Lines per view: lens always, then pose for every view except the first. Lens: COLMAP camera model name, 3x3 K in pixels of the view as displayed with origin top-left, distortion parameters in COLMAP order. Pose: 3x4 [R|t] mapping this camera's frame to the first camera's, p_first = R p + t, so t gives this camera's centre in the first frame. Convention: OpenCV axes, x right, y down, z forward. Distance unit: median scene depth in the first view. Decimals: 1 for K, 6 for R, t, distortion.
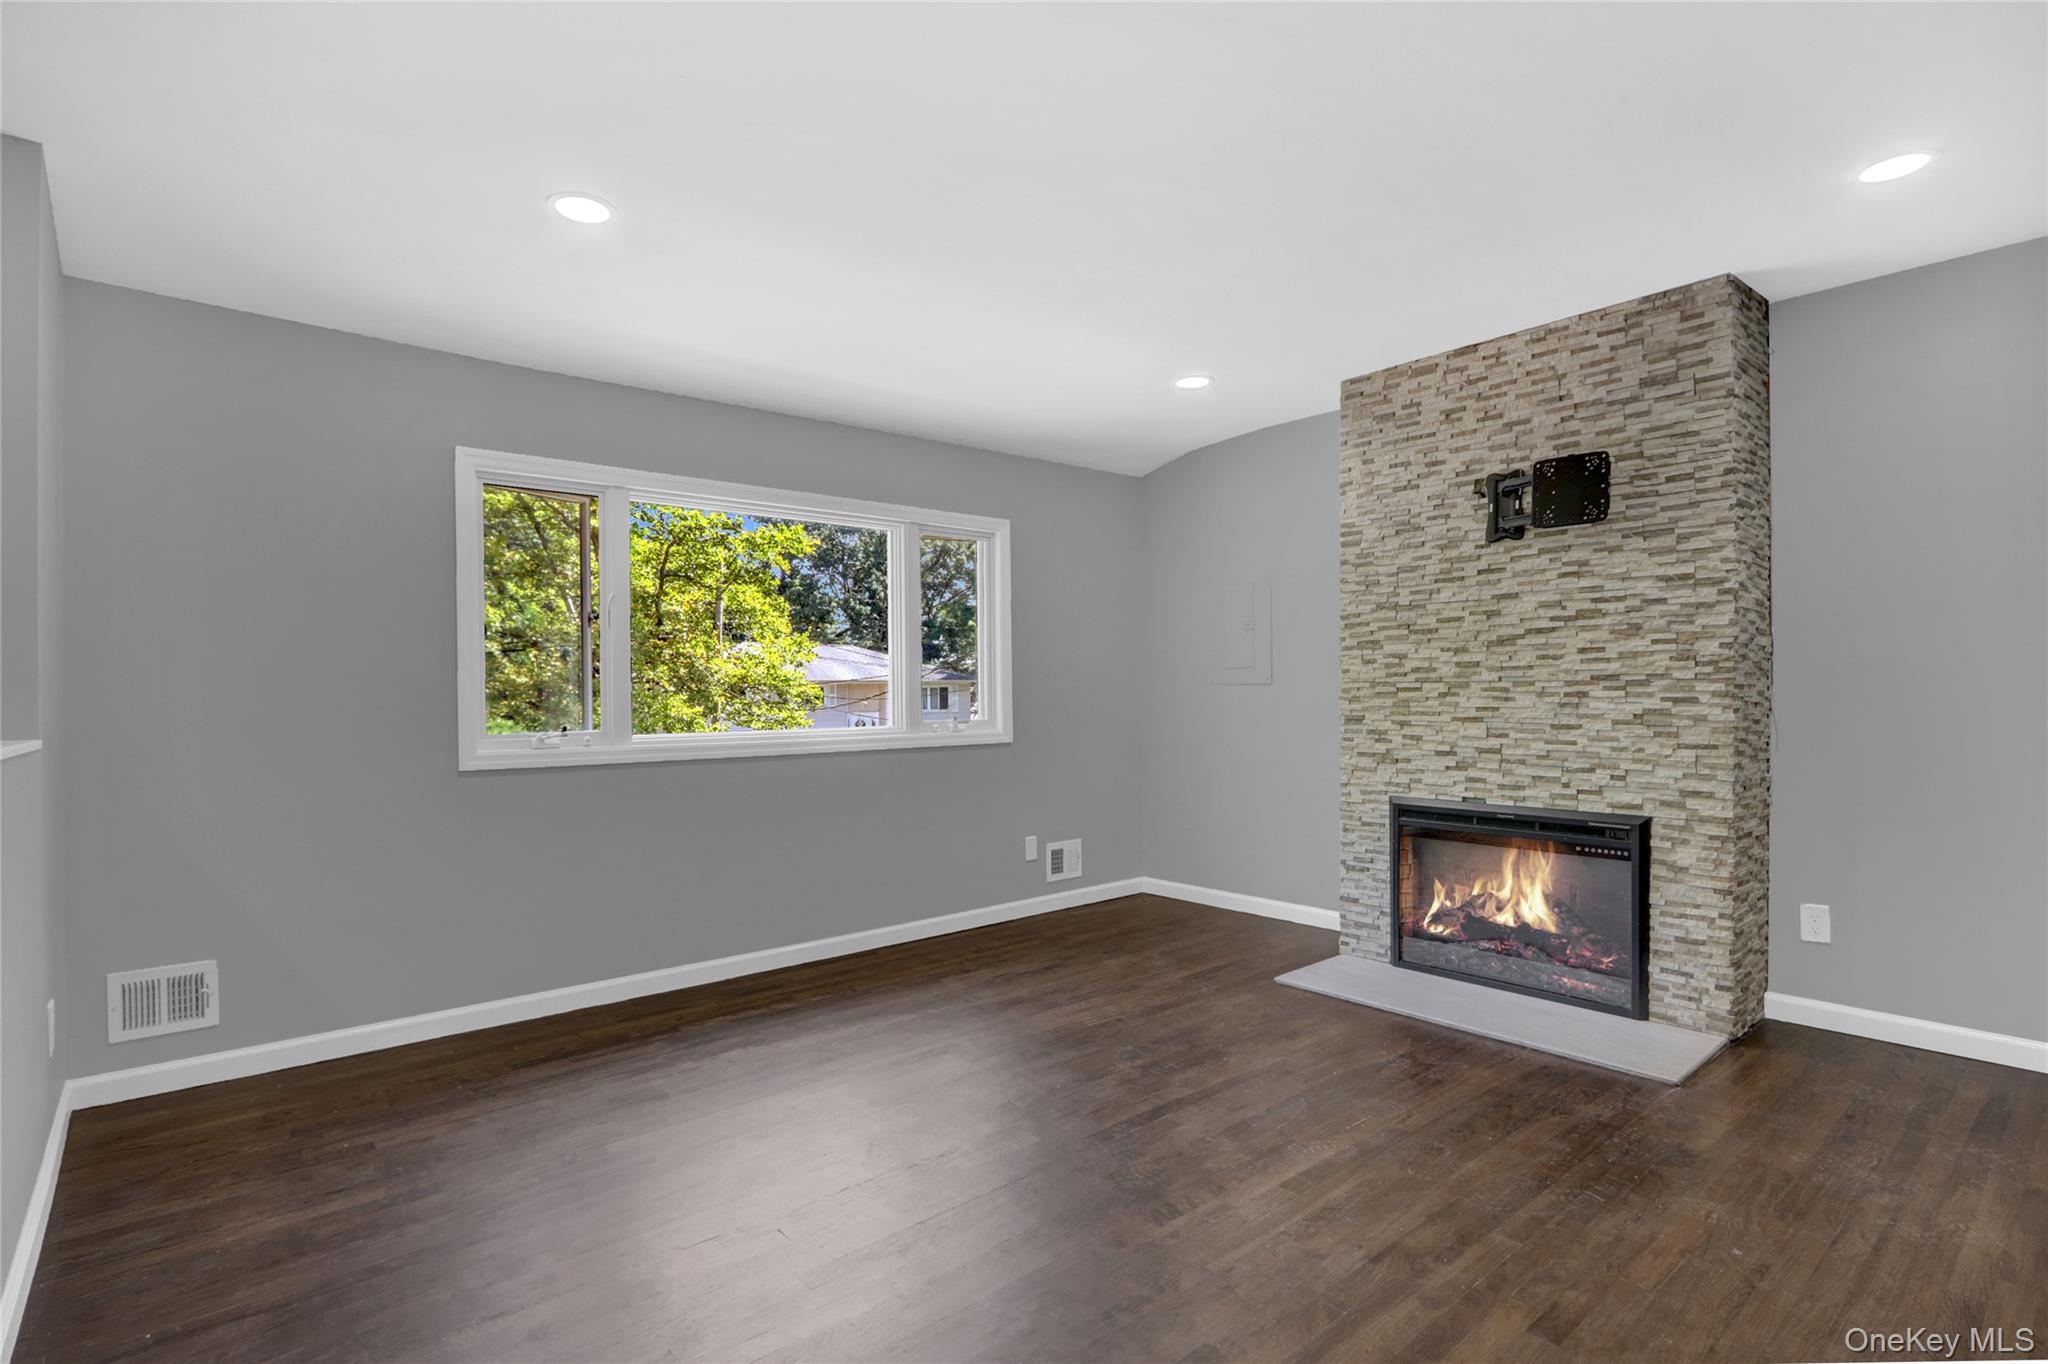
lens RADIAL K [[978.8, 0, 968.5], [0, 978.8, 691.9], [0, 0, 1]] dist [-0.011937, 0.000984]
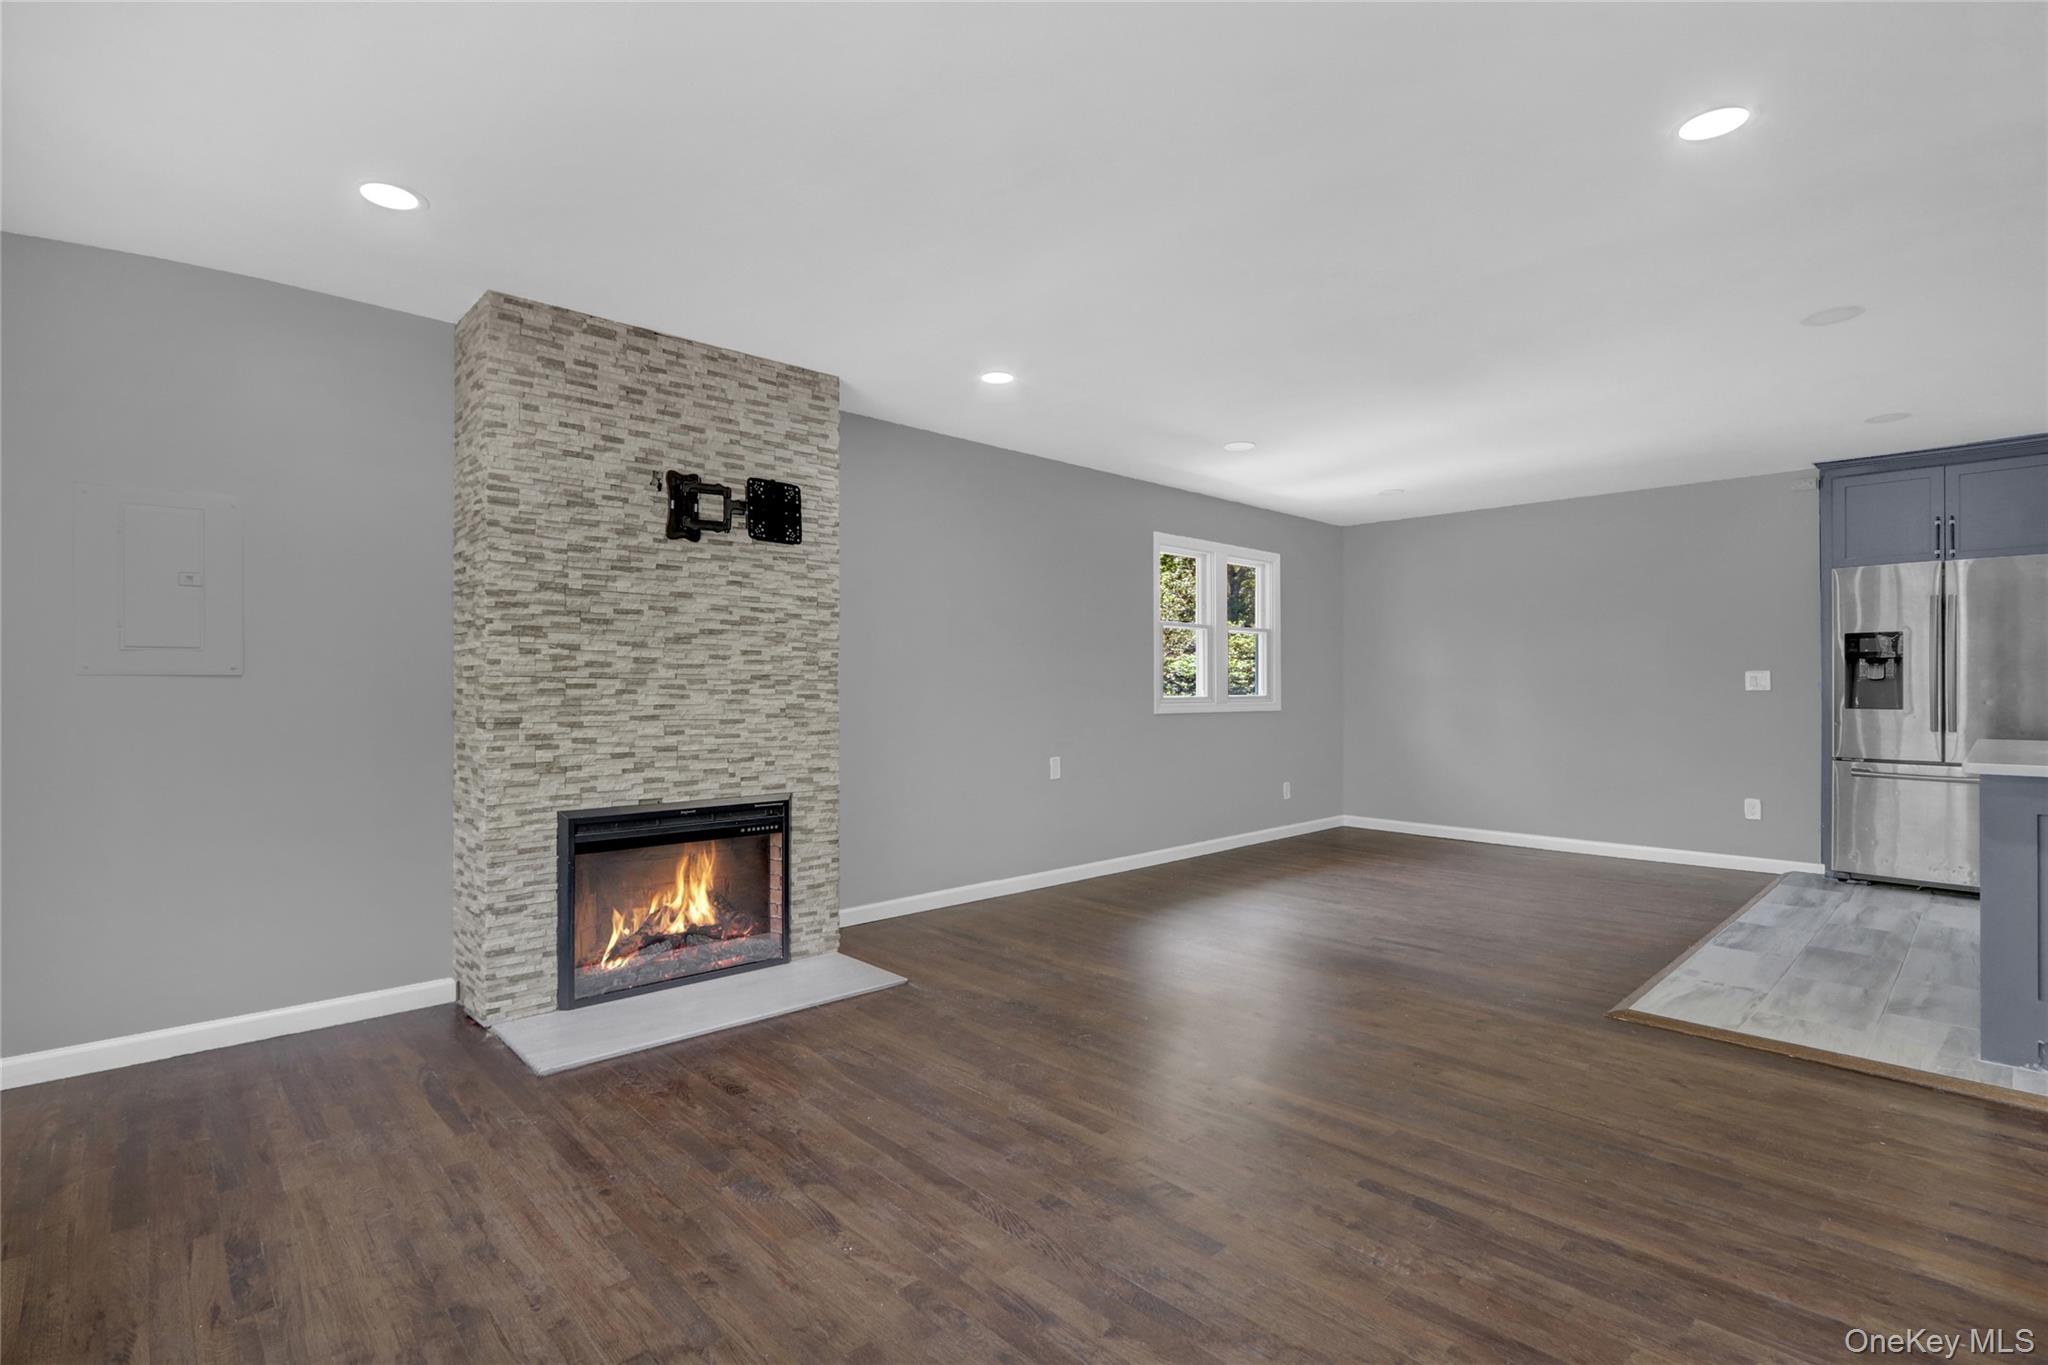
lens RADIAL K [[978.8, 0, 989.7], [0, 978.8, 689.0], [0, 0, 1]] dist [-0.011937, 0.000984]
pose [[-0.072712, 0.011564, 0.997286, -0.487690], [0.003144, 0.999930, -0.011365, 0.012343], [-0.997348, 0.002309, -0.072743, 0.761834]]
